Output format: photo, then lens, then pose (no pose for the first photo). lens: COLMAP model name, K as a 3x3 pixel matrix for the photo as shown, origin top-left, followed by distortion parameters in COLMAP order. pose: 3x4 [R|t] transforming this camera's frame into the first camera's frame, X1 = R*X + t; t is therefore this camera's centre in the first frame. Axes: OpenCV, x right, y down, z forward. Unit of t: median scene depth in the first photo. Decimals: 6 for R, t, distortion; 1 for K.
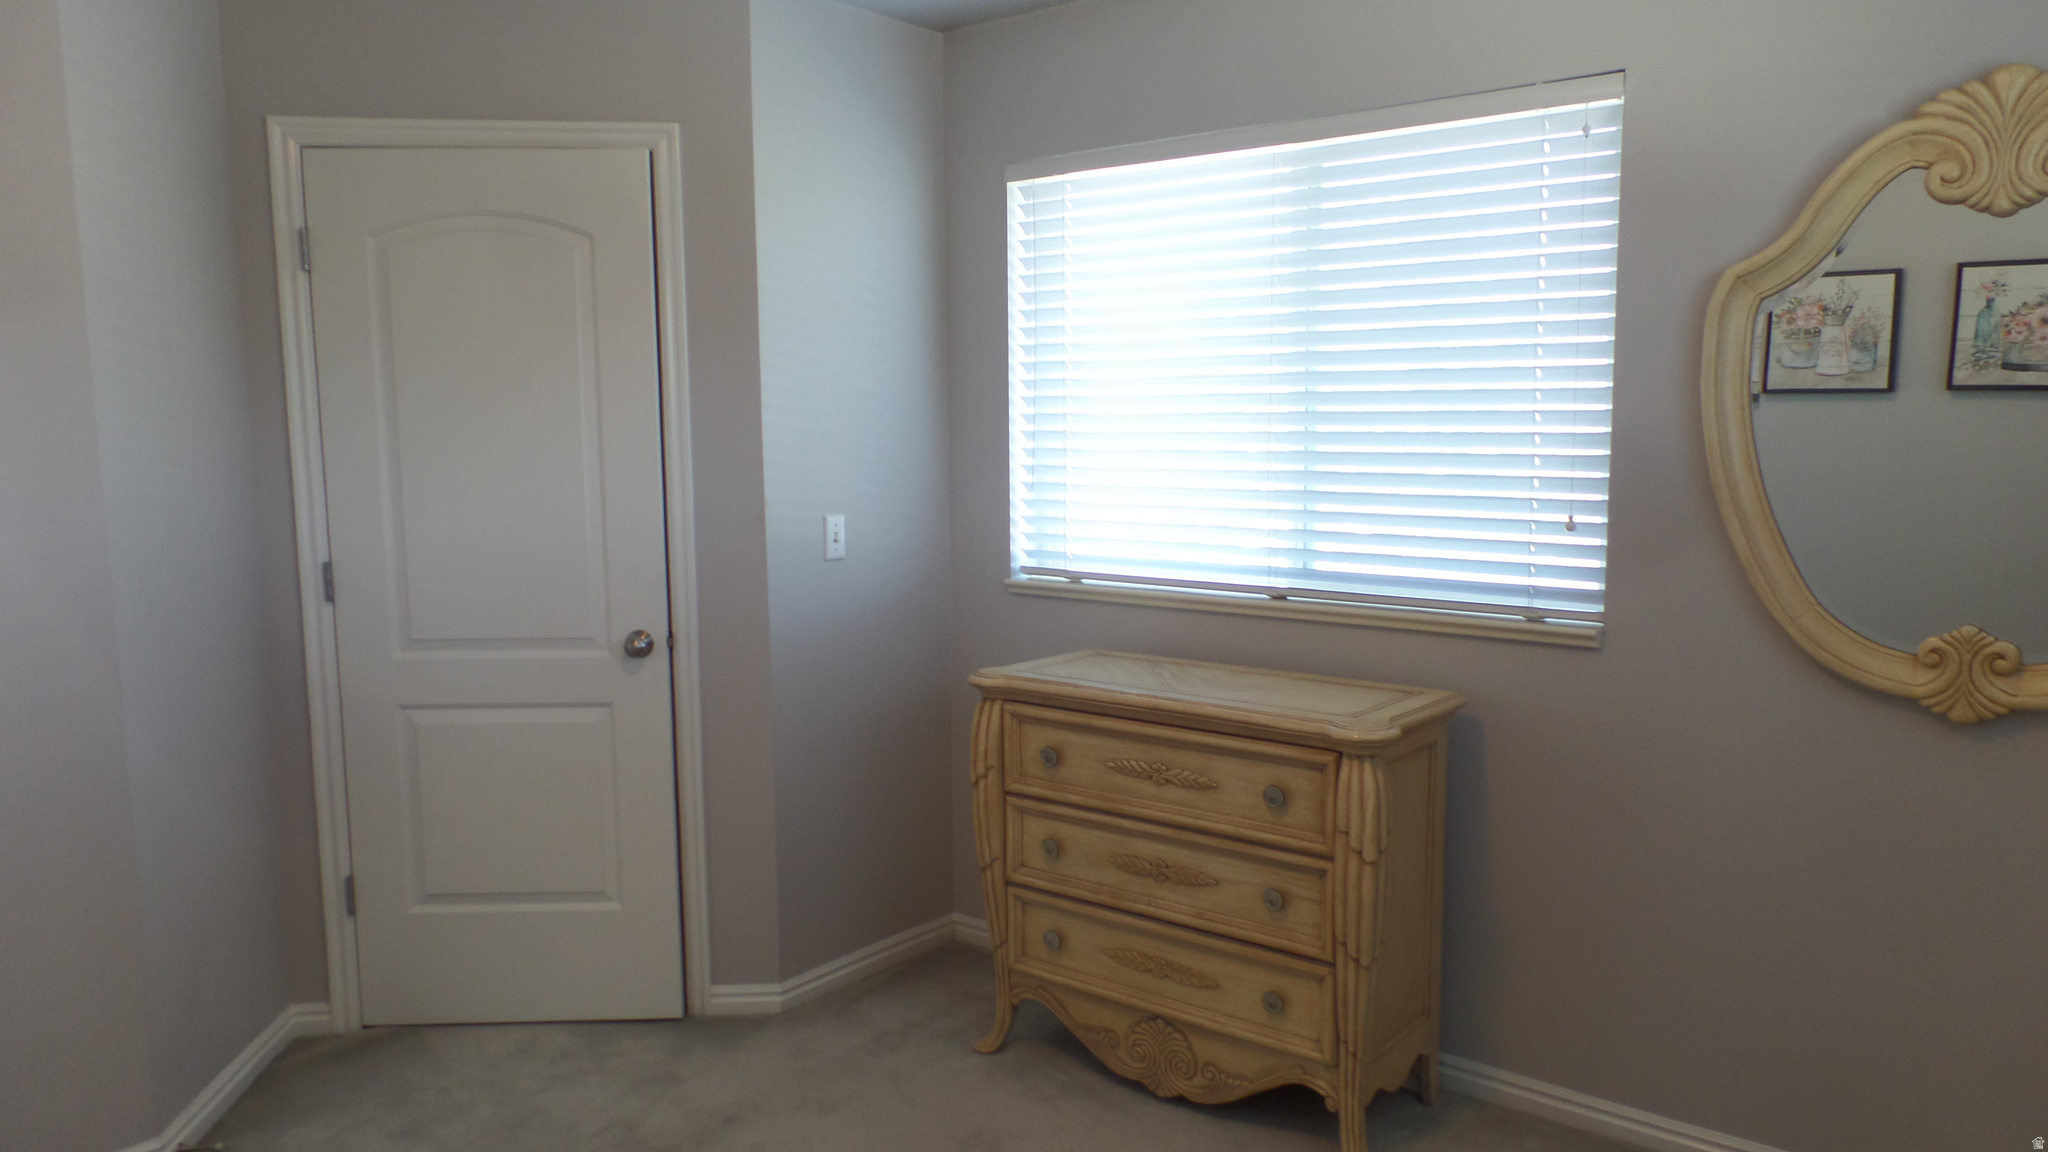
lens RADIAL K [[1426.8, 0, 1026.3], [0, 1426.8, 583.1], [0, 0, 1]] dist [0.004704, 0.012876]
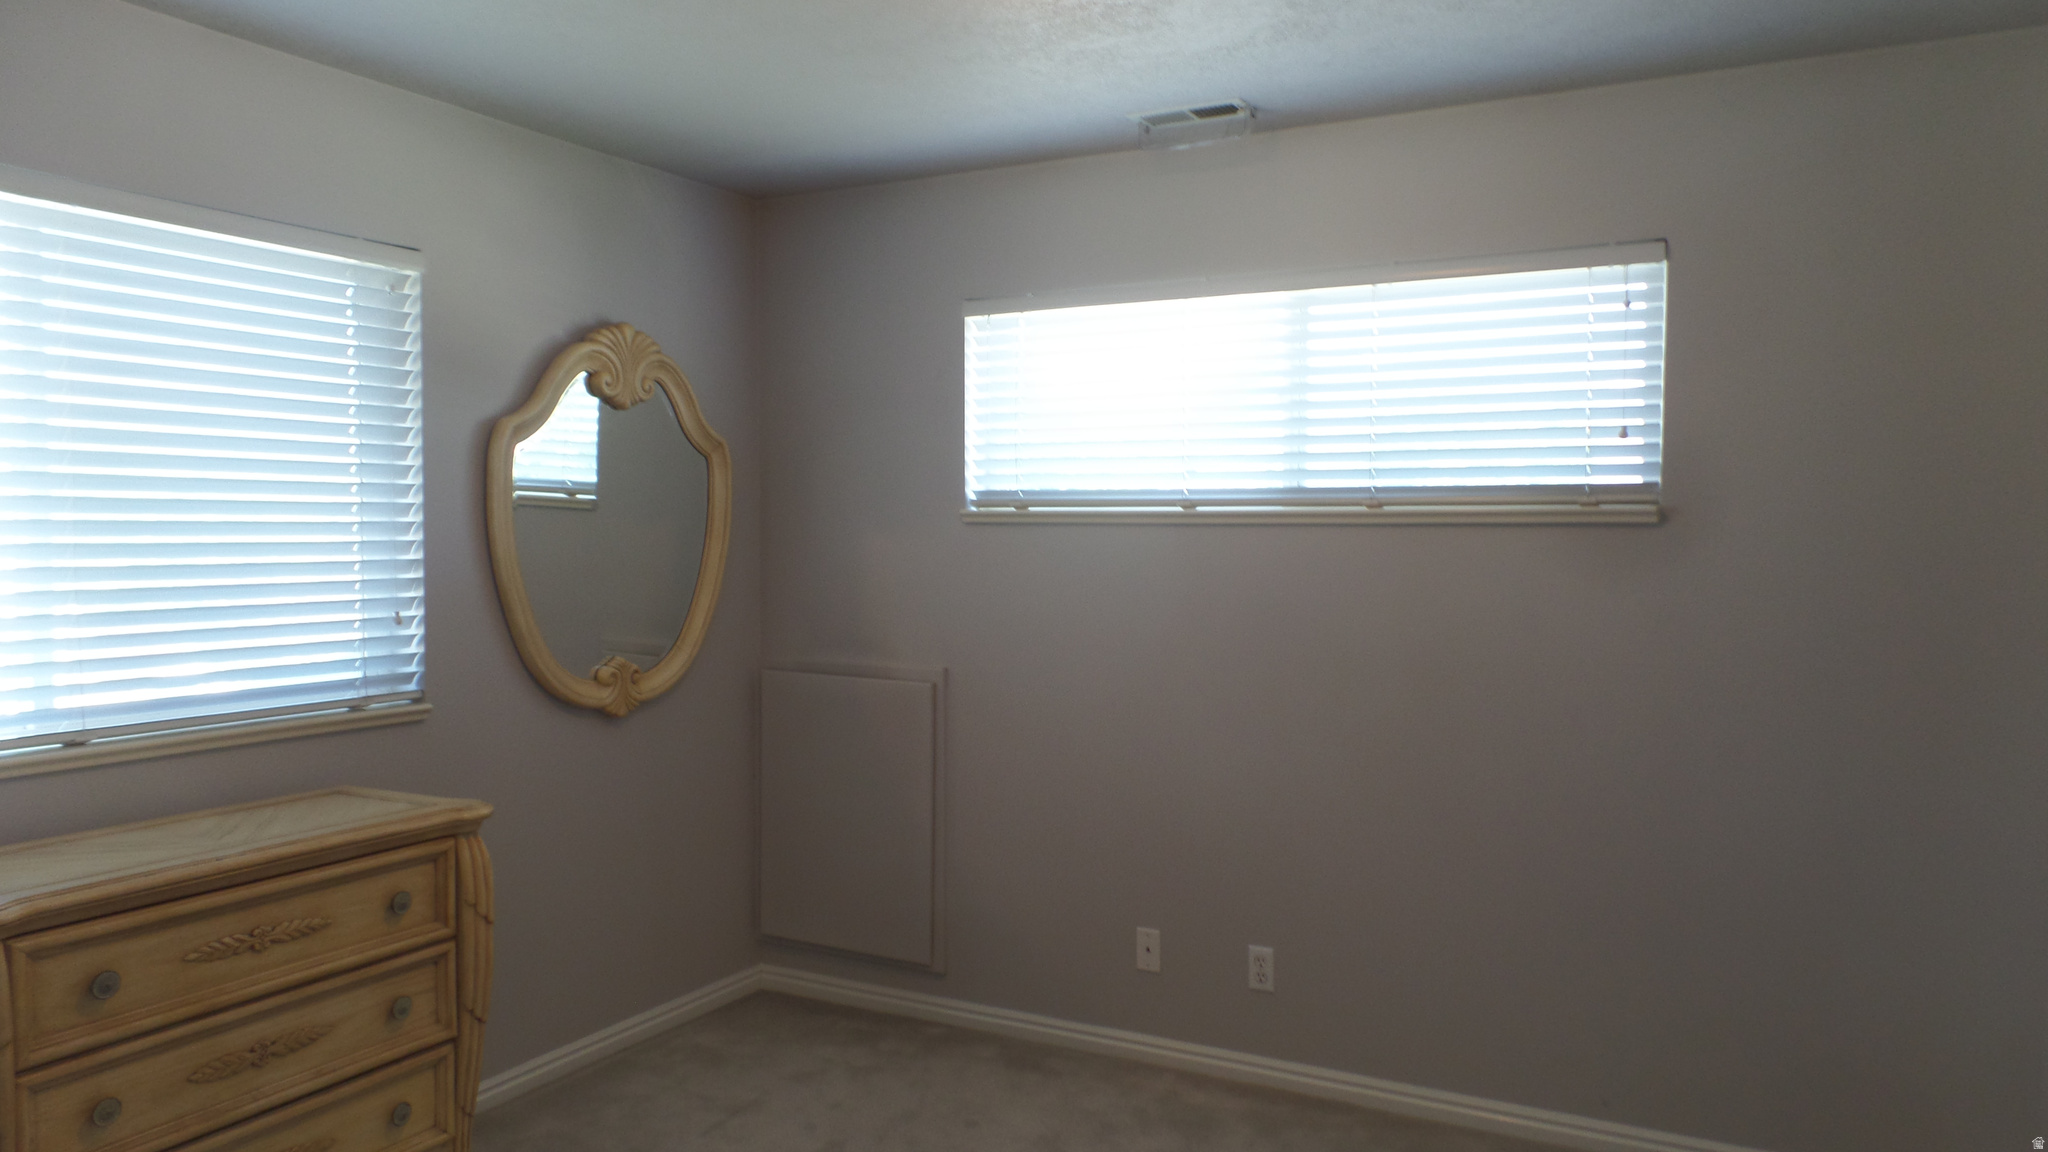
lens RADIAL K [[1426.8, 0, 1025.3], [0, 1426.8, 573.9], [0, 0, 1]] dist [0.004704, 0.012876]
pose [[-0.176119, -0.030472, 0.983897, -0.851603], [0.113154, 0.992268, 0.050986, -0.078437], [-0.977844, 0.120312, -0.171309, 0.687931]]
